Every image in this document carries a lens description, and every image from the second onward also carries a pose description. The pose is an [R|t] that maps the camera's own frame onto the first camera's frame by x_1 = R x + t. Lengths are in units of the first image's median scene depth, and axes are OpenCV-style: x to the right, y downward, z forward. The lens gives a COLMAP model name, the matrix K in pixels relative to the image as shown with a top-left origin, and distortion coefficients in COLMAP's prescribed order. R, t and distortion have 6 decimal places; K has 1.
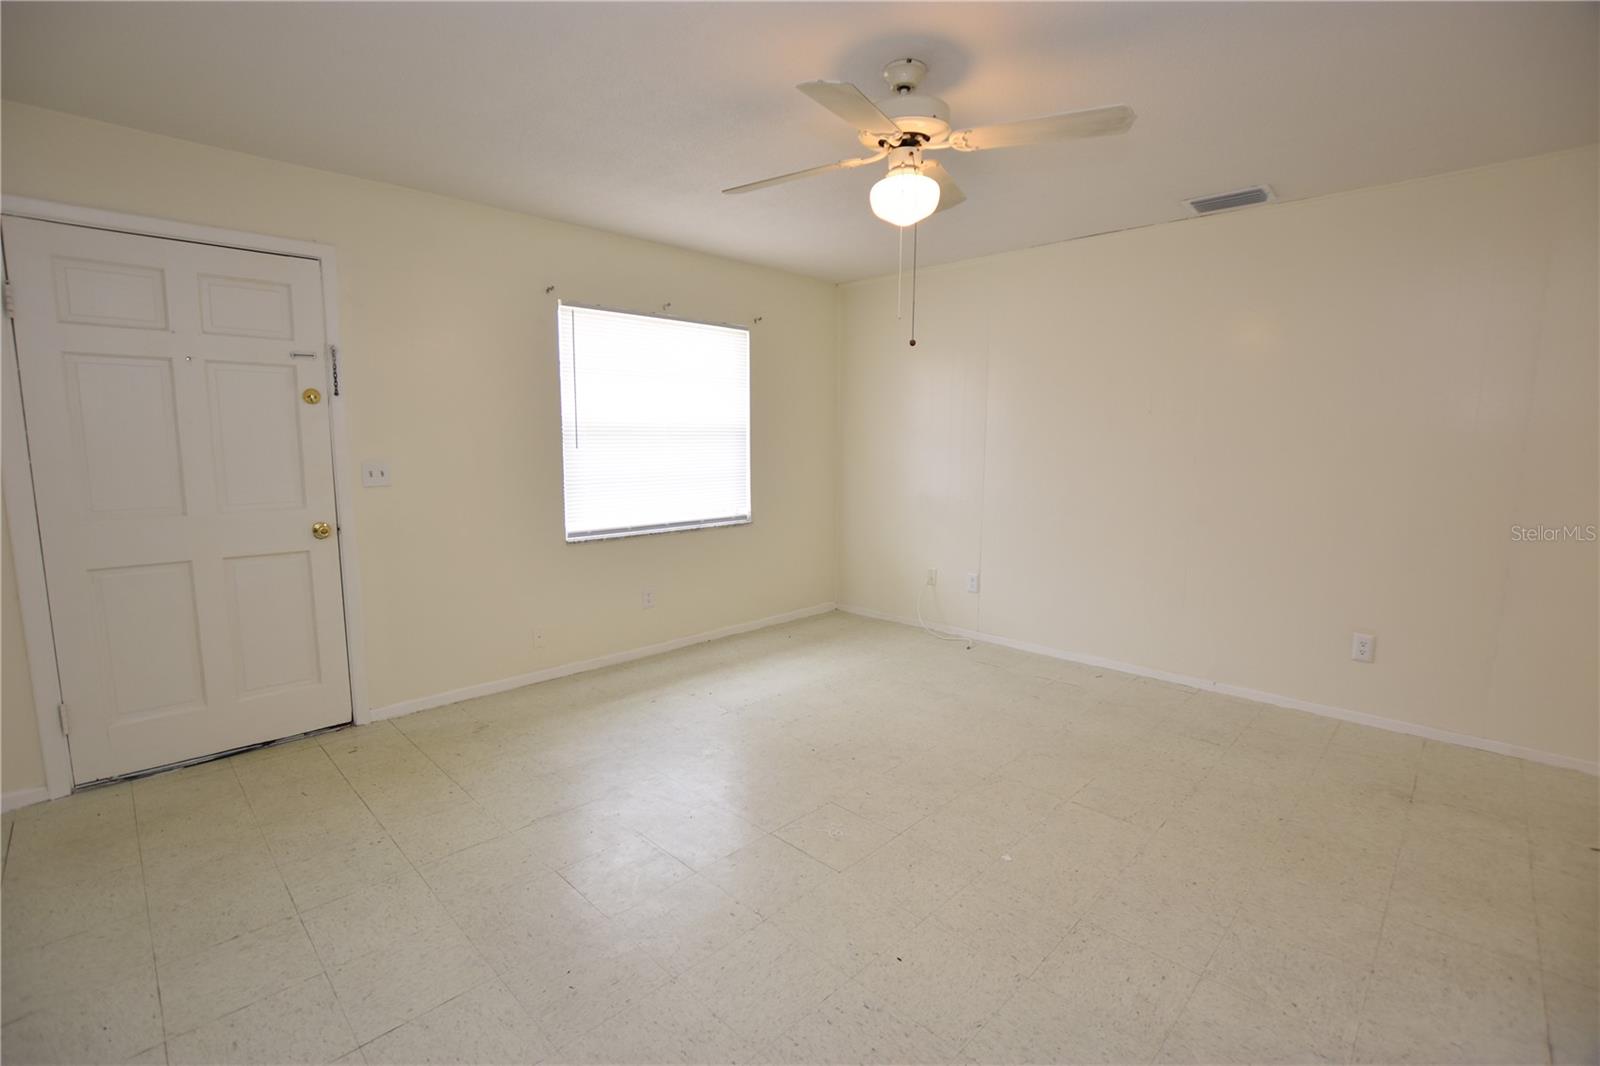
lens RADIAL K [[716.0, 0, 790.2], [0, 716.0, 532.3], [0, 0, 1]] dist [-0.029971, 0.004904]
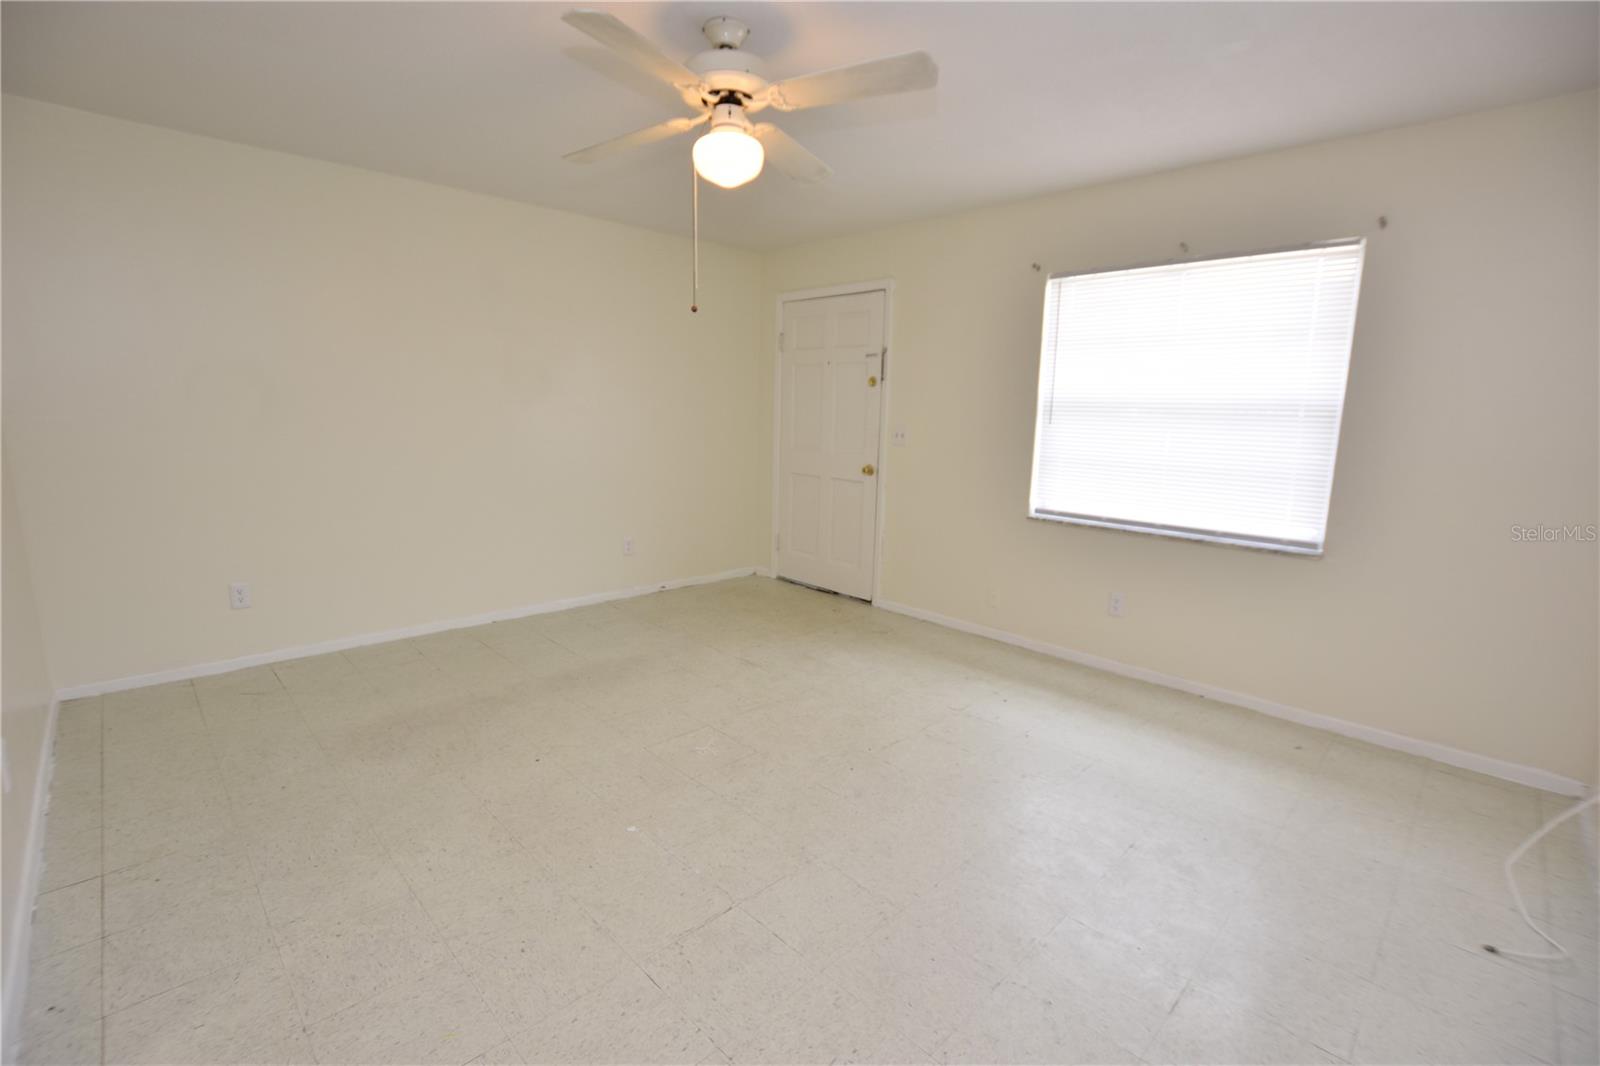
lens RADIAL K [[716.0, 0, 790.2], [0, 716.0, 532.3], [0, 0, 1]] dist [-0.029971, 0.004904]
pose [[-0.021049, 0.165025, -0.986065, 0.852823], [-0.154157, 0.973953, 0.166289, -0.098819], [0.987822, 0.155509, 0.004939, 0.813237]]
